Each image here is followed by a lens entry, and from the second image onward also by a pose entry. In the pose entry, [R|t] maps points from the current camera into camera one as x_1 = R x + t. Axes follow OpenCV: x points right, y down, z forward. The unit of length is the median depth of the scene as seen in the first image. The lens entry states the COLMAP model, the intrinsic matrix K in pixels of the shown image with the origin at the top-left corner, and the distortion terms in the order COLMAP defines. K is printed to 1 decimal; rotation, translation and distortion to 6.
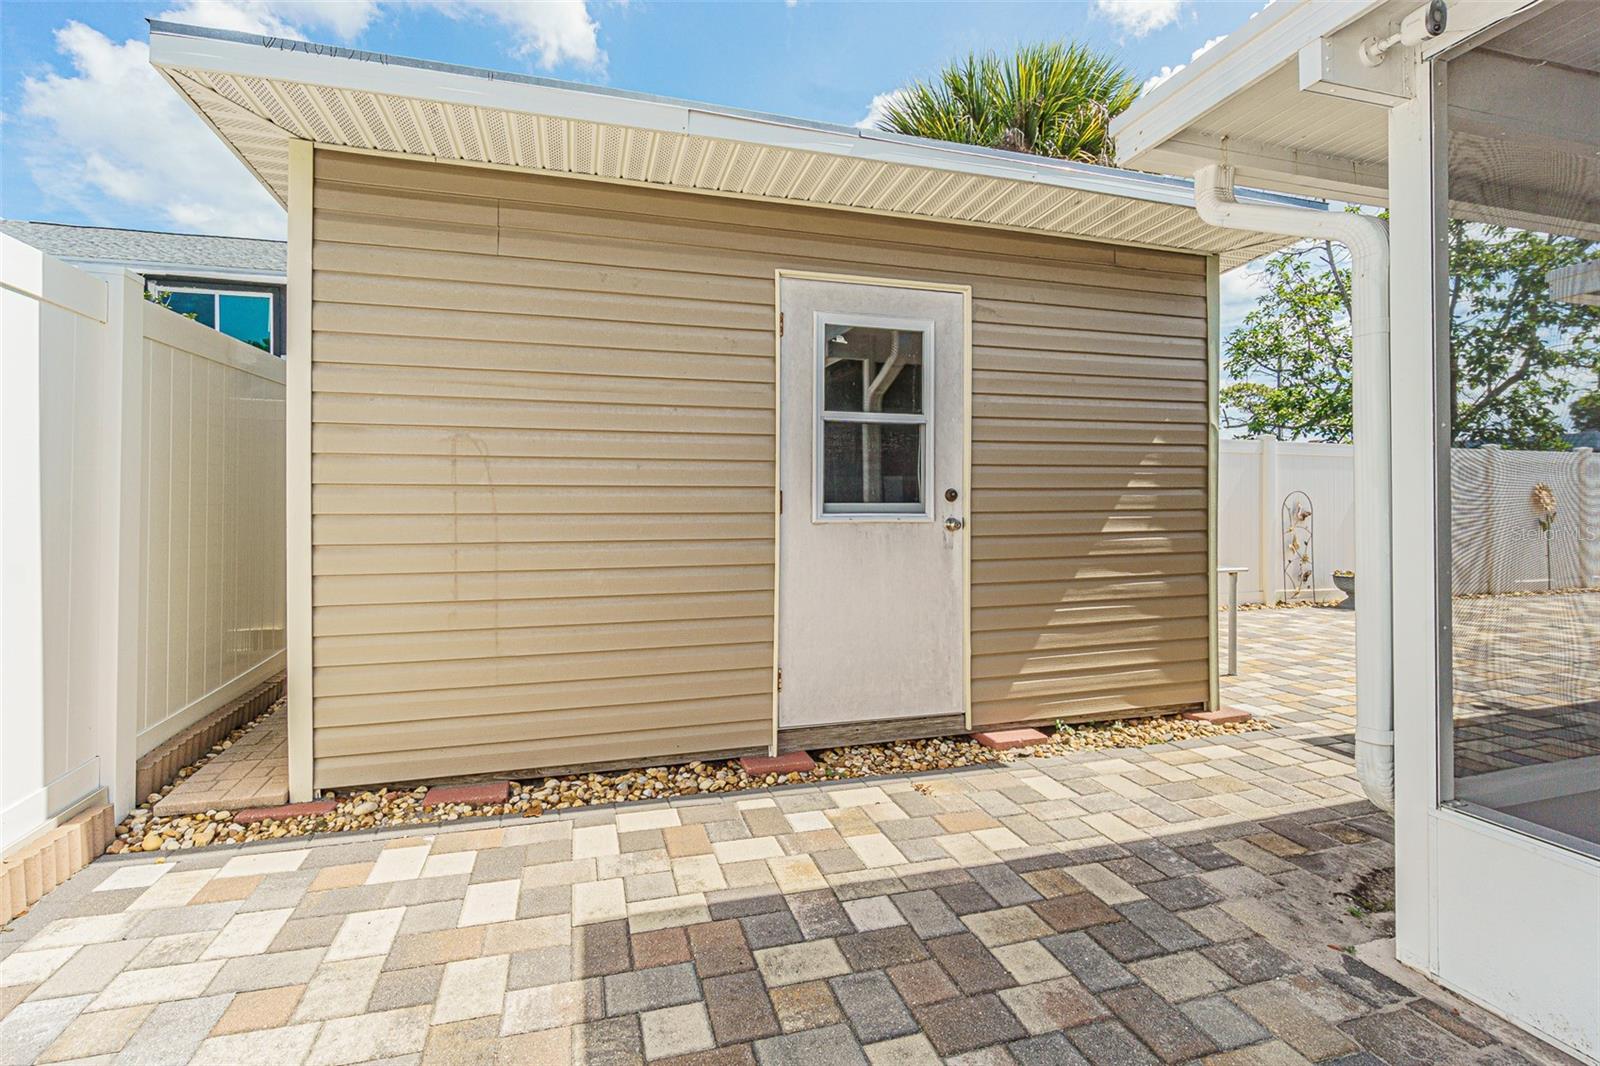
lens RADIAL K [[715.2, 0, 784.1], [0, 715.2, 492.7], [0, 0, 1]] dist [0.000444, 0.000077]
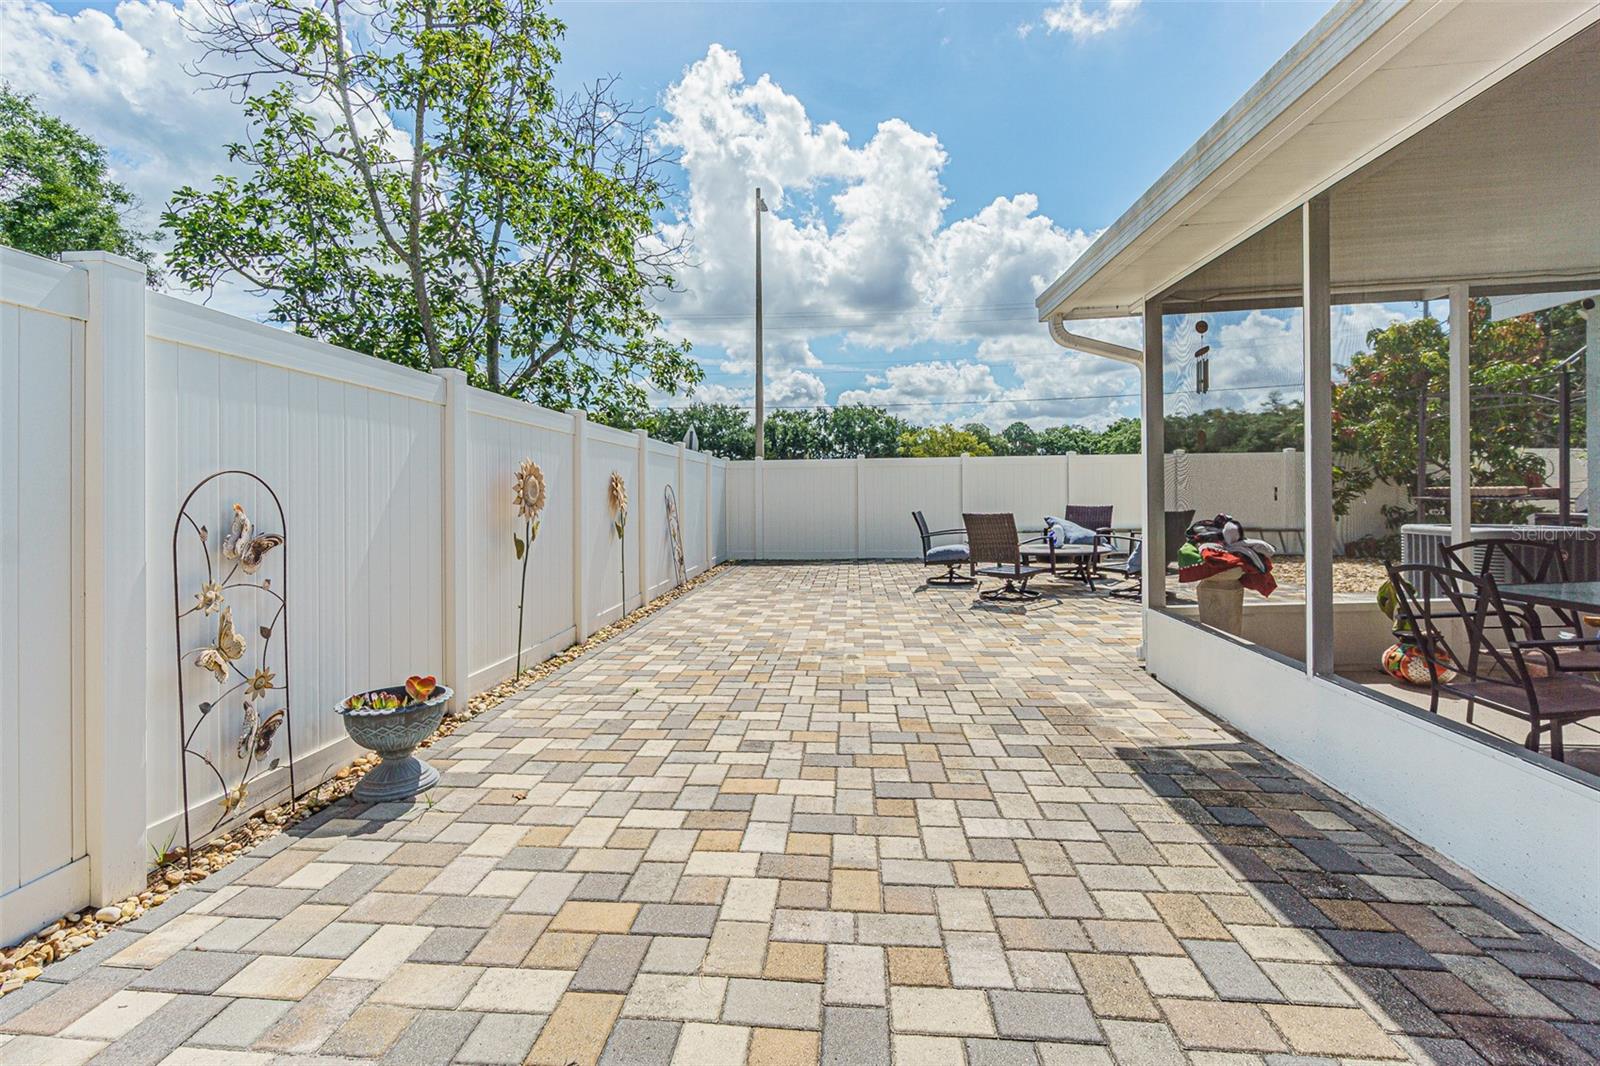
lens RADIAL K [[715.2, 0, 784.1], [0, 715.2, 492.7], [0, 0, 1]] dist [0.000444, 0.000077]
pose [[0.369269, -0.002682, 0.929319, 0.515314], [0.004276, 0.999990, 0.001188, 0.008251], [-0.929313, 0.003535, 0.369276, 0.661737]]
